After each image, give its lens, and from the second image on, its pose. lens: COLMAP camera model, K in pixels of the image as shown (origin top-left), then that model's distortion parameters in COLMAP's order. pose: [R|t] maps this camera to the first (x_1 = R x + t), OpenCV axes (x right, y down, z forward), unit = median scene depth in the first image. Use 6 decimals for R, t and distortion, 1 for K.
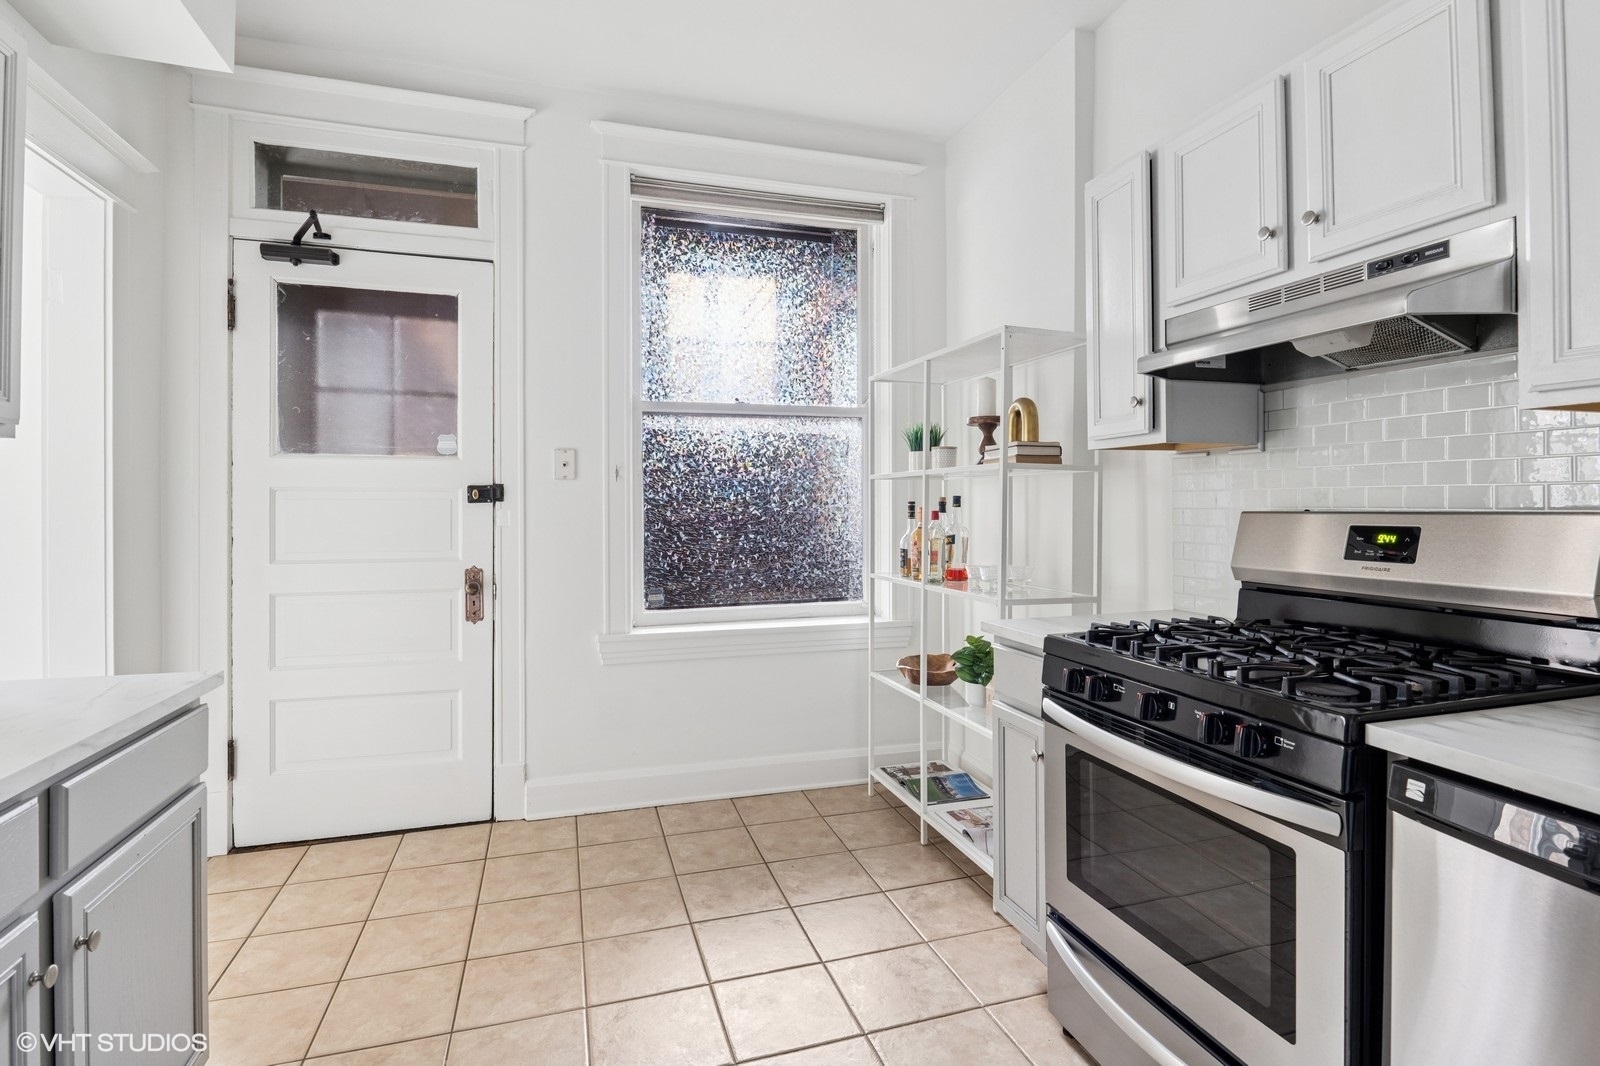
lens RADIAL K [[798.2, 0, 800.0], [0, 798.2, 533.0], [0, 0, 1]] dist [0.000966, 0.000862]
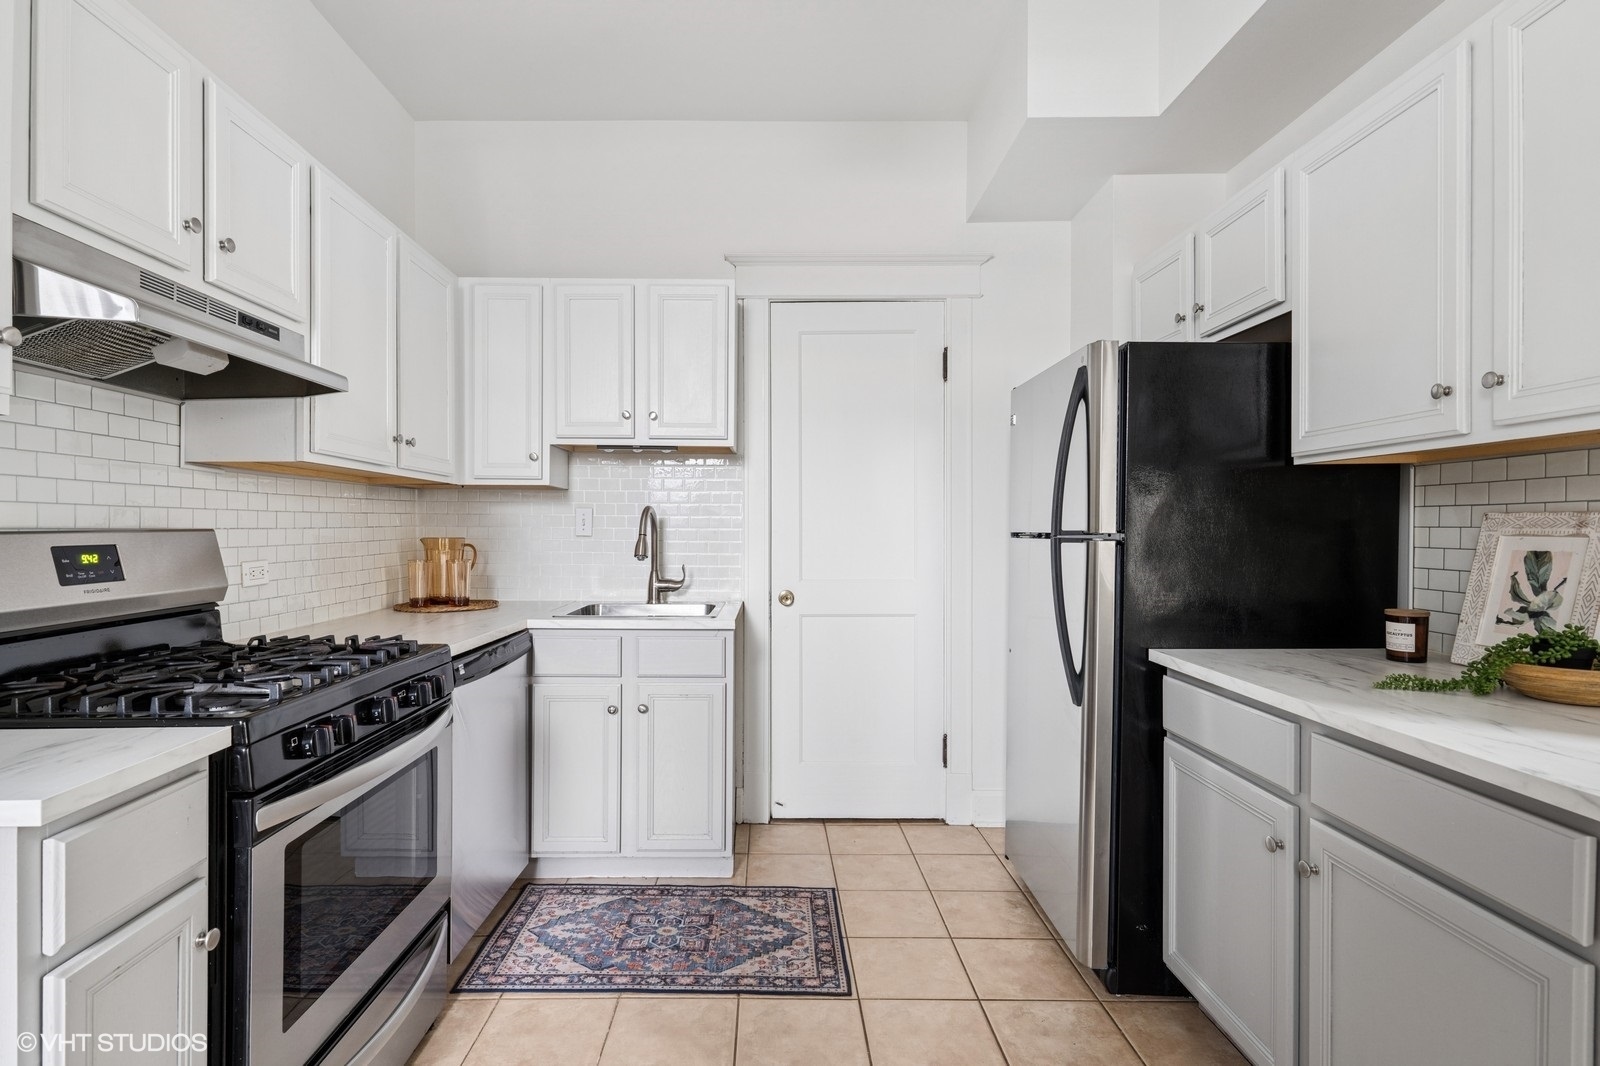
lens RADIAL K [[771.8, 0, 781.6], [0, 771.8, 531.6], [0, 0, 1]] dist [0.003476, -0.013451]
pose [[-0.960960, 0.004812, 0.276644, -0.288923], [0.016844, 0.999012, 0.041134, -0.046777], [-0.276173, 0.044188, -0.960092, 1.583059]]
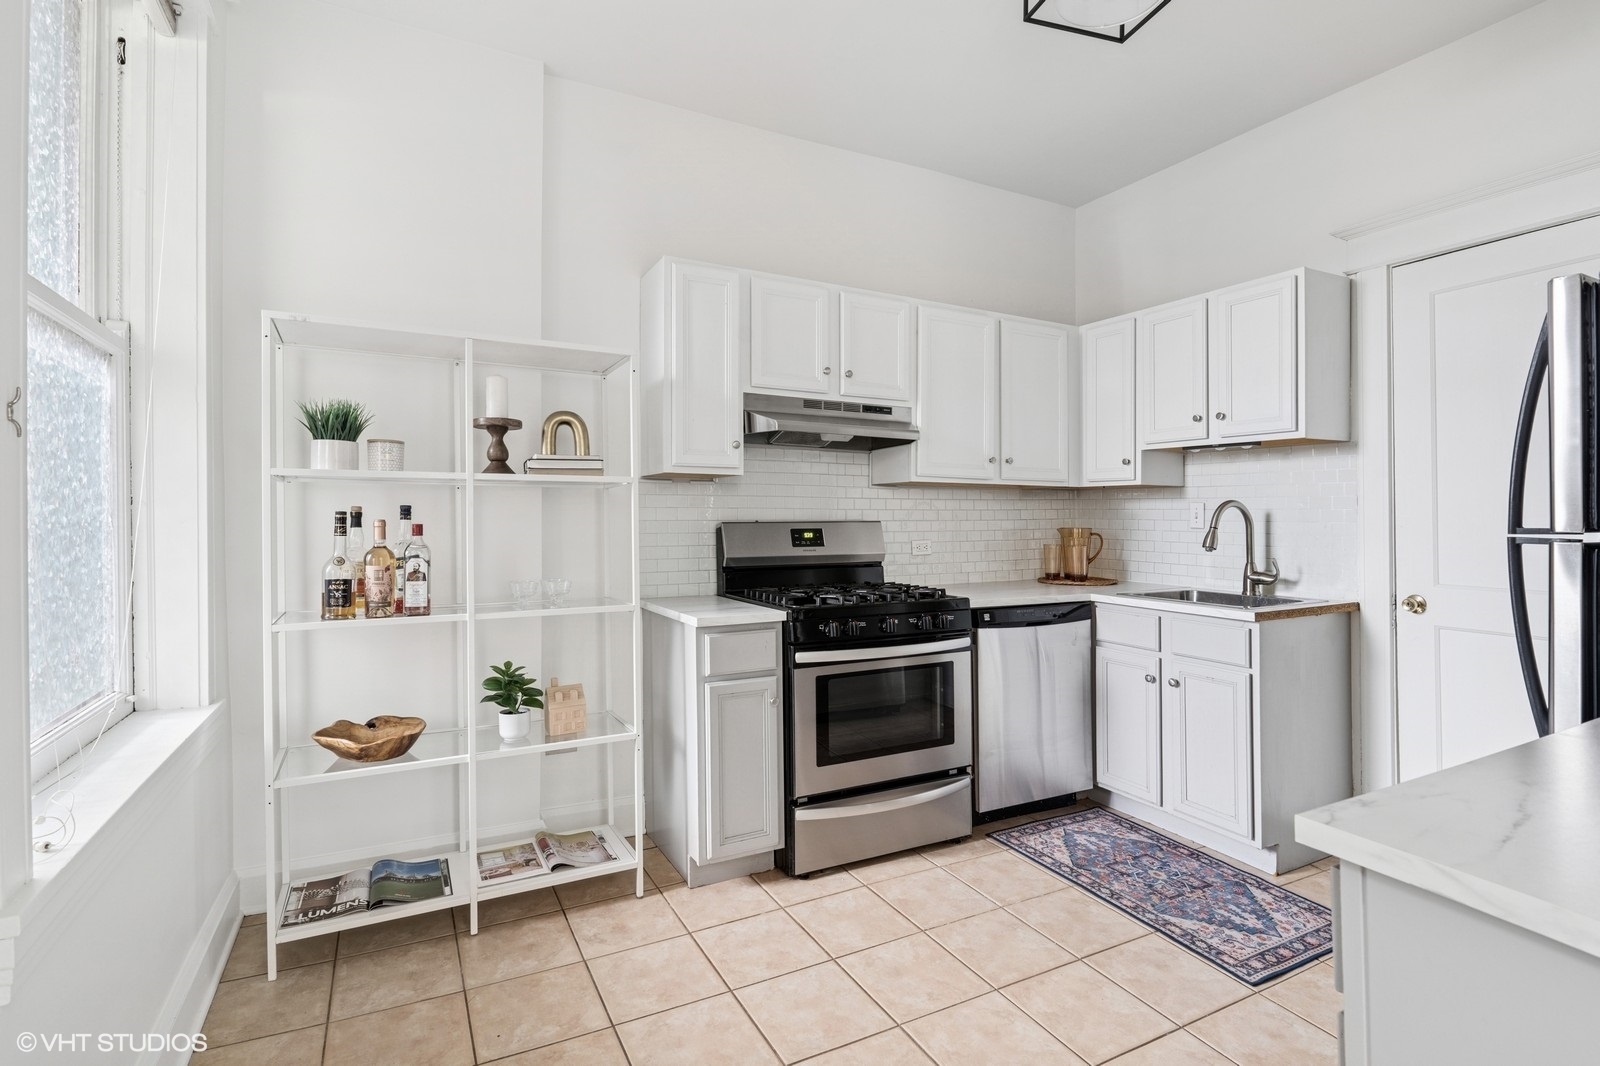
lens RADIAL K [[766.5, 0, 800.0], [0, 766.5, 533.0], [0, 0, 1]] dist [0.002489, 0.000512]
pose [[-0.181741, -0.013770, 0.983250, -1.106374], [0.037812, 0.999065, 0.020980, -0.037737], [-0.982619, 0.040992, -0.181051, 1.319329]]
